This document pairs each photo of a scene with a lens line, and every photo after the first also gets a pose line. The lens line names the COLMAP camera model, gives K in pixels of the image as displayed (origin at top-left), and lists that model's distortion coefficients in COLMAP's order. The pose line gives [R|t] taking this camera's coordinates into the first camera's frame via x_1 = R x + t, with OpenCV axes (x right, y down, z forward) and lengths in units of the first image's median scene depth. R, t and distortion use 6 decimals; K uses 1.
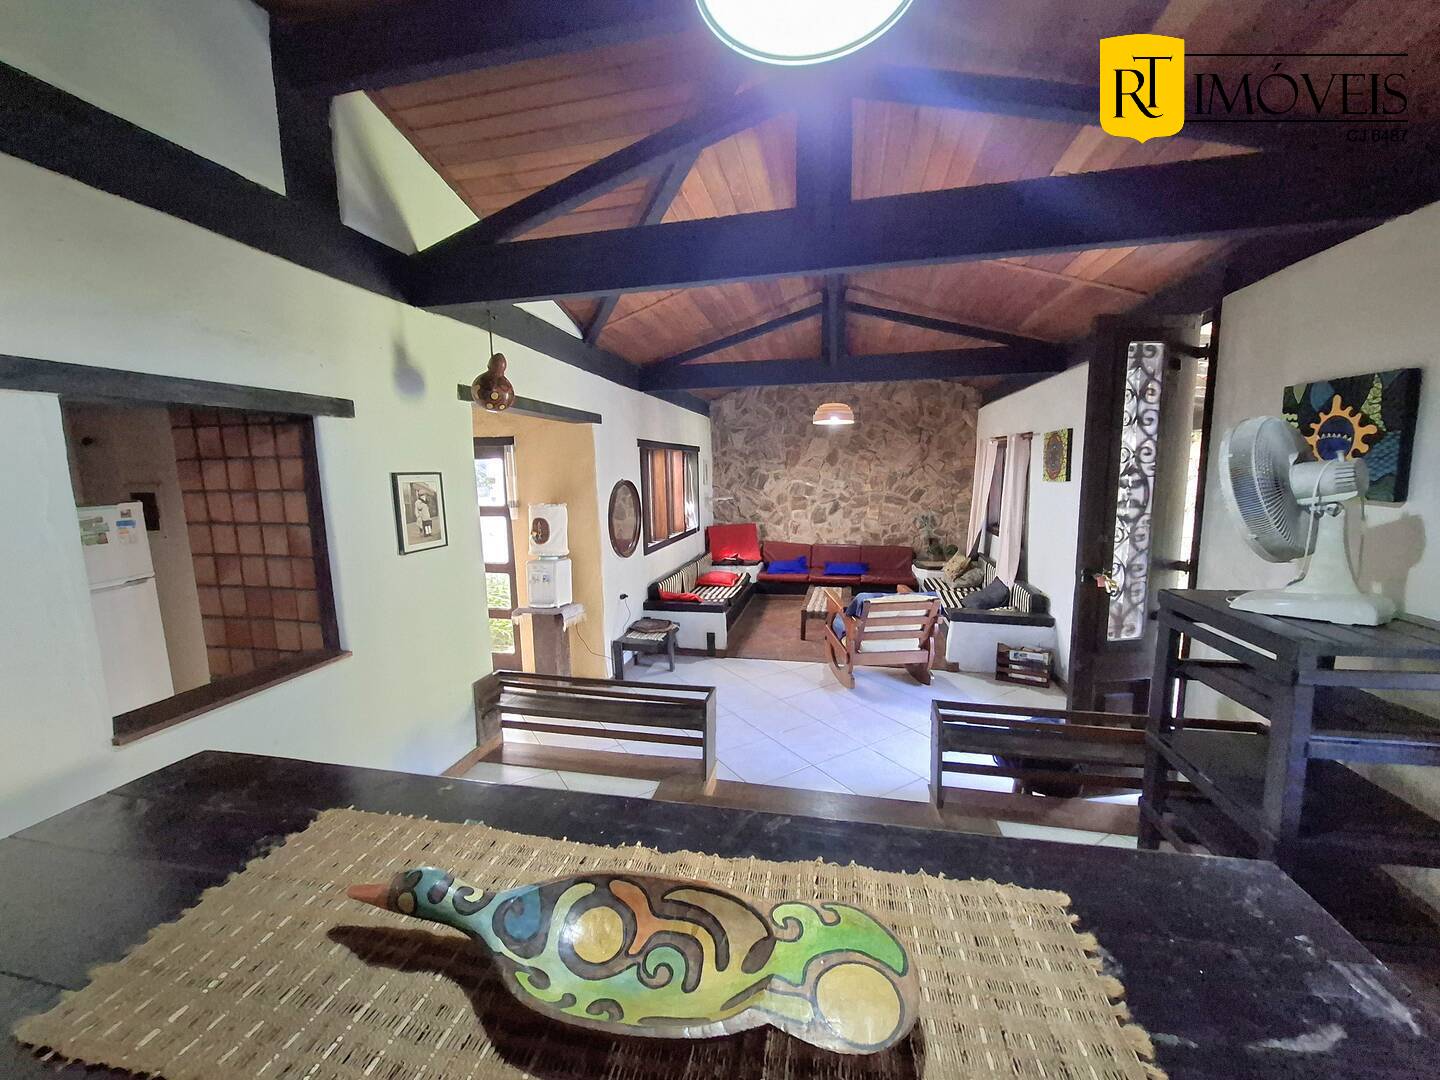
lens RADIAL K [[564.9, 0, 720.0], [0, 564.9, 540.0], [0, 0, 1]] dist [-0.002555, -0.000184]
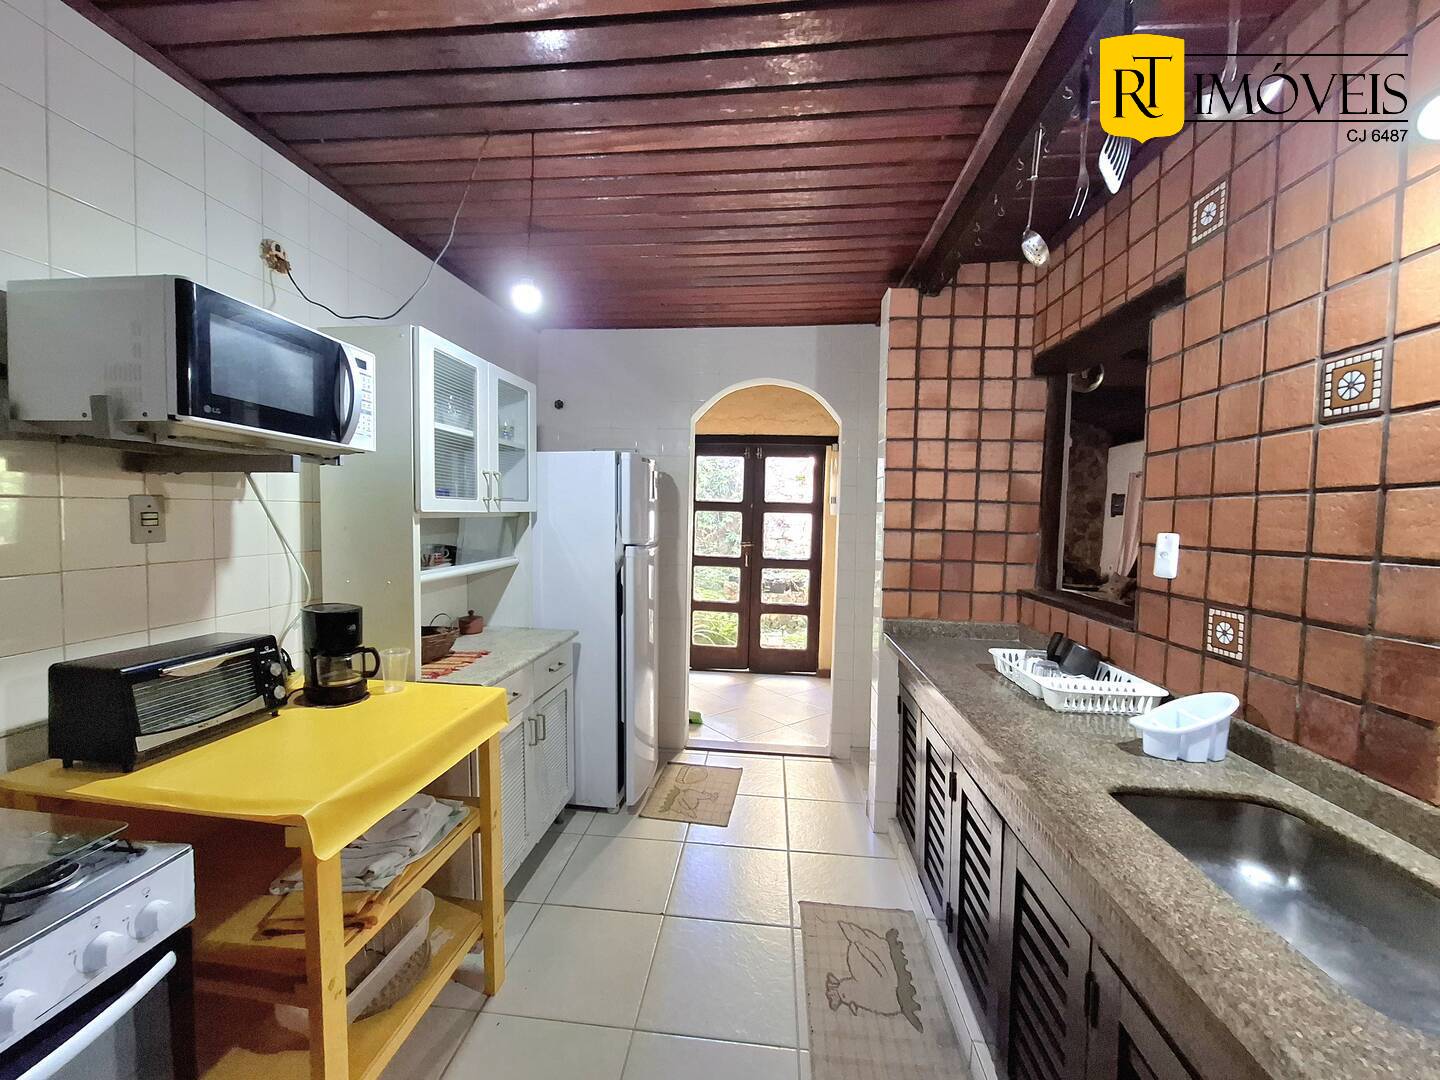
lens RADIAL K [[564.9, 0, 720.0], [0, 564.9, 540.0], [0, 0, 1]] dist [-0.002555, -0.000184]
pose [[0.992169, 0.034390, 0.120071, -1.378729], [-0.024368, 0.996171, -0.083957, 0.198677], [-0.122499, 0.080374, 0.989209, -0.001604]]
